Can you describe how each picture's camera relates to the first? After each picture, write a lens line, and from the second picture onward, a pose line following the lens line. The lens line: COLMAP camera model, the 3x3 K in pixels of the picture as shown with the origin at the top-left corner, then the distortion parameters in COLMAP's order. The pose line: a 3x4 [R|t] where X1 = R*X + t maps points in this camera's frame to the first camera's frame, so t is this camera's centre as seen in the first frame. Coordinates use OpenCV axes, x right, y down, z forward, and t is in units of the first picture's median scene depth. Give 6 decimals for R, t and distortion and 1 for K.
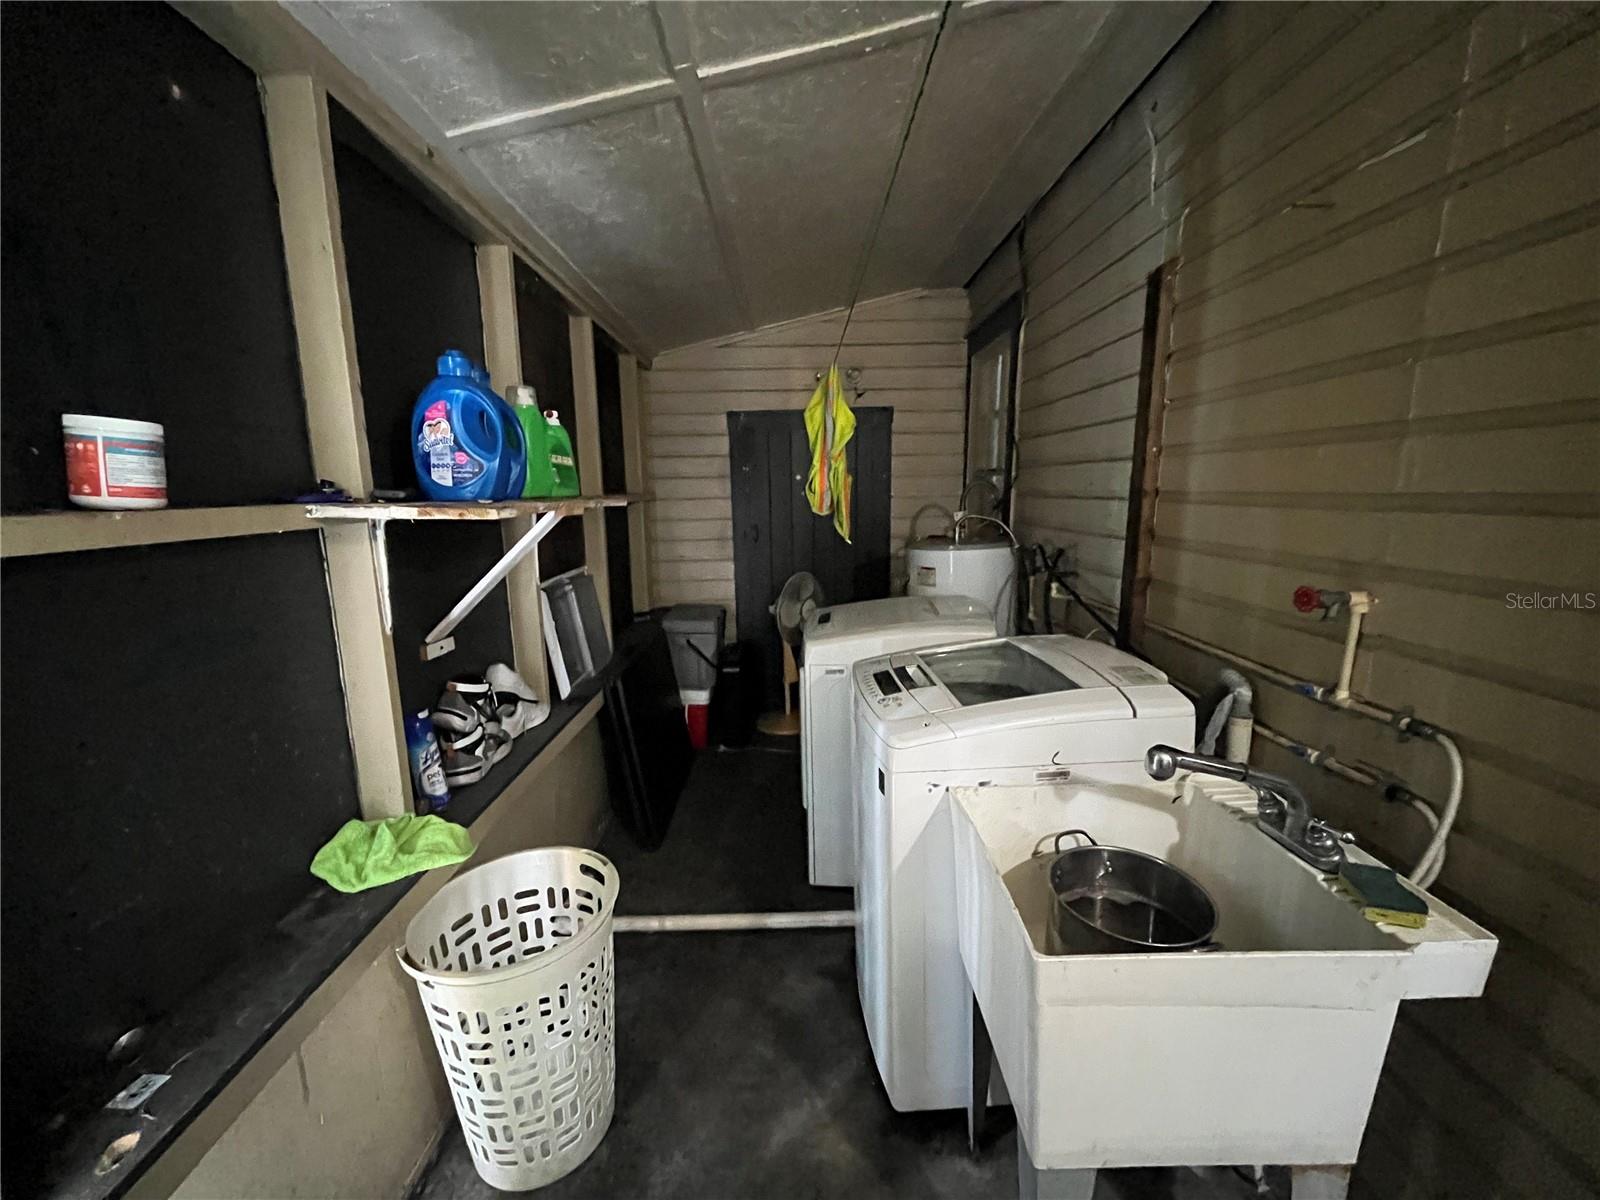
lens RADIAL K [[647.6, 0, 797.3], [0, 647.6, 609.0], [0, 0, 1]] dist [-0.003935, 0.000421]
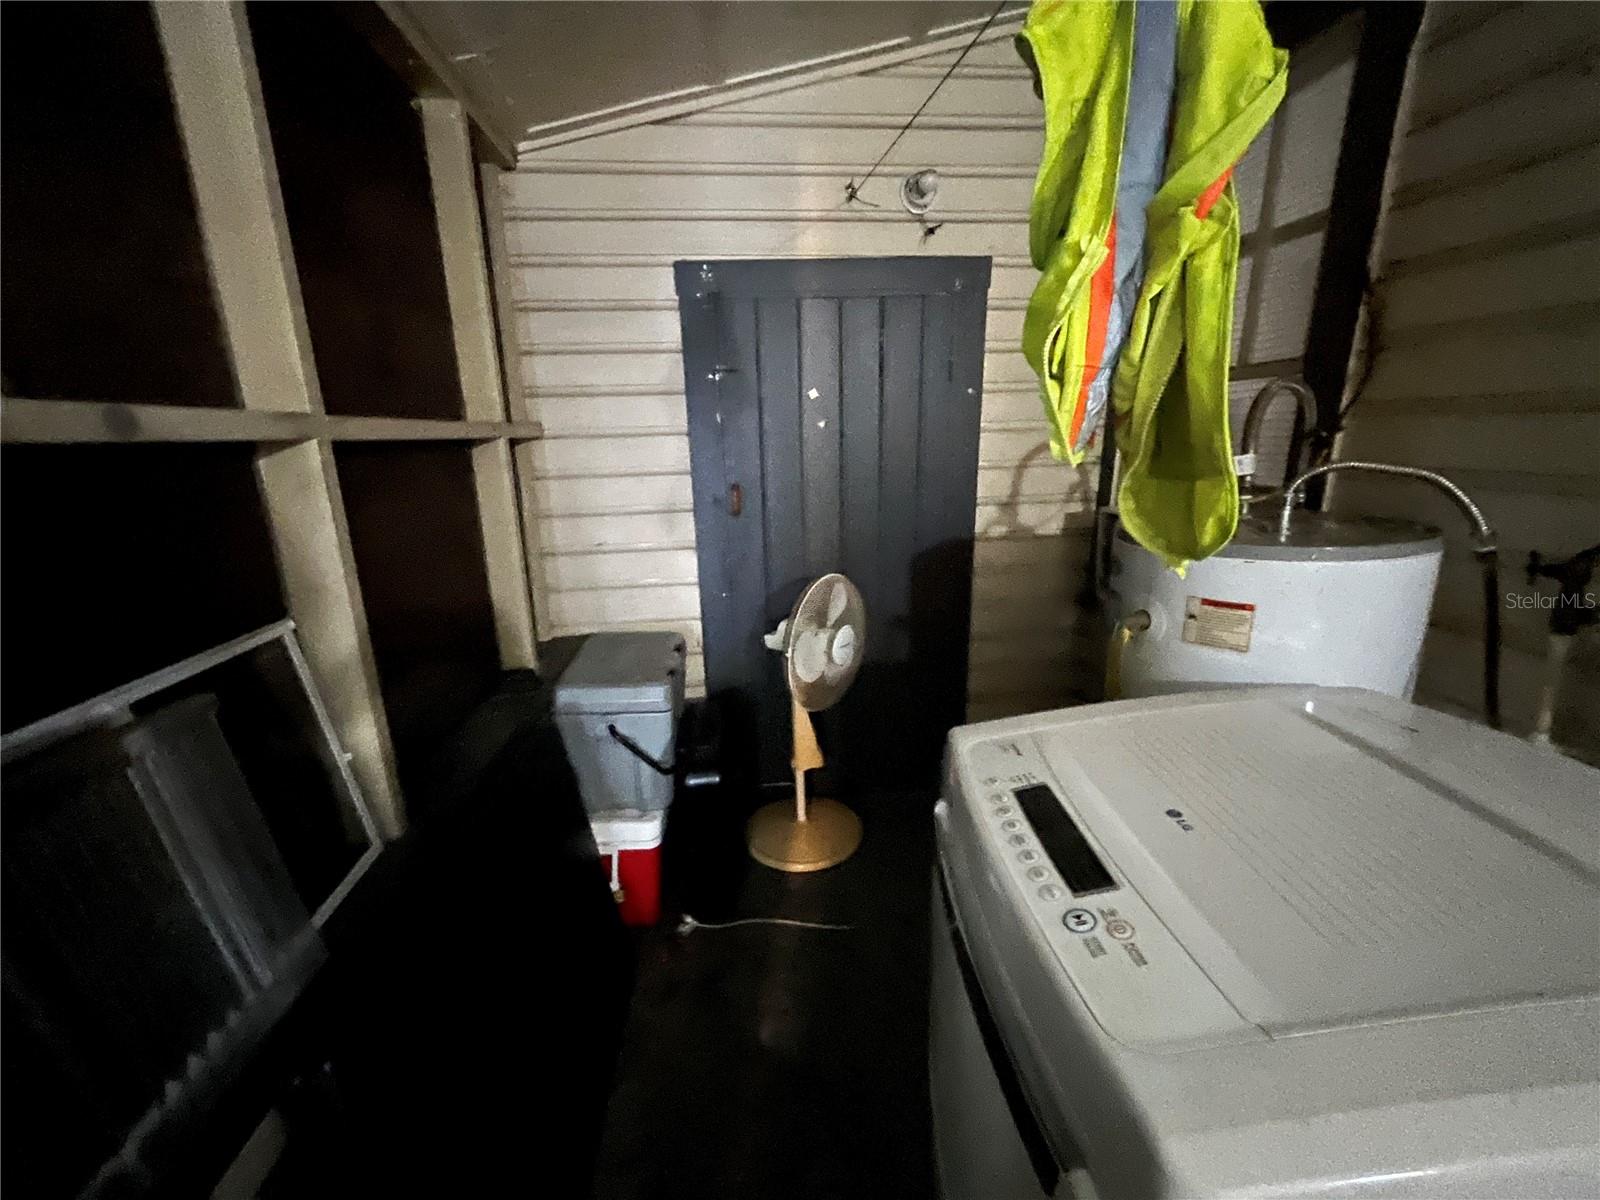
lens RADIAL K [[647.6, 0, 797.3], [0, 647.6, 609.0], [0, 0, 1]] dist [-0.003935, 0.000421]
pose [[0.996777, -0.026418, 0.075754, -0.058115], [0.020355, 0.996609, 0.079724, -0.069845], [-0.077603, -0.077925, 0.993934, 0.465391]]
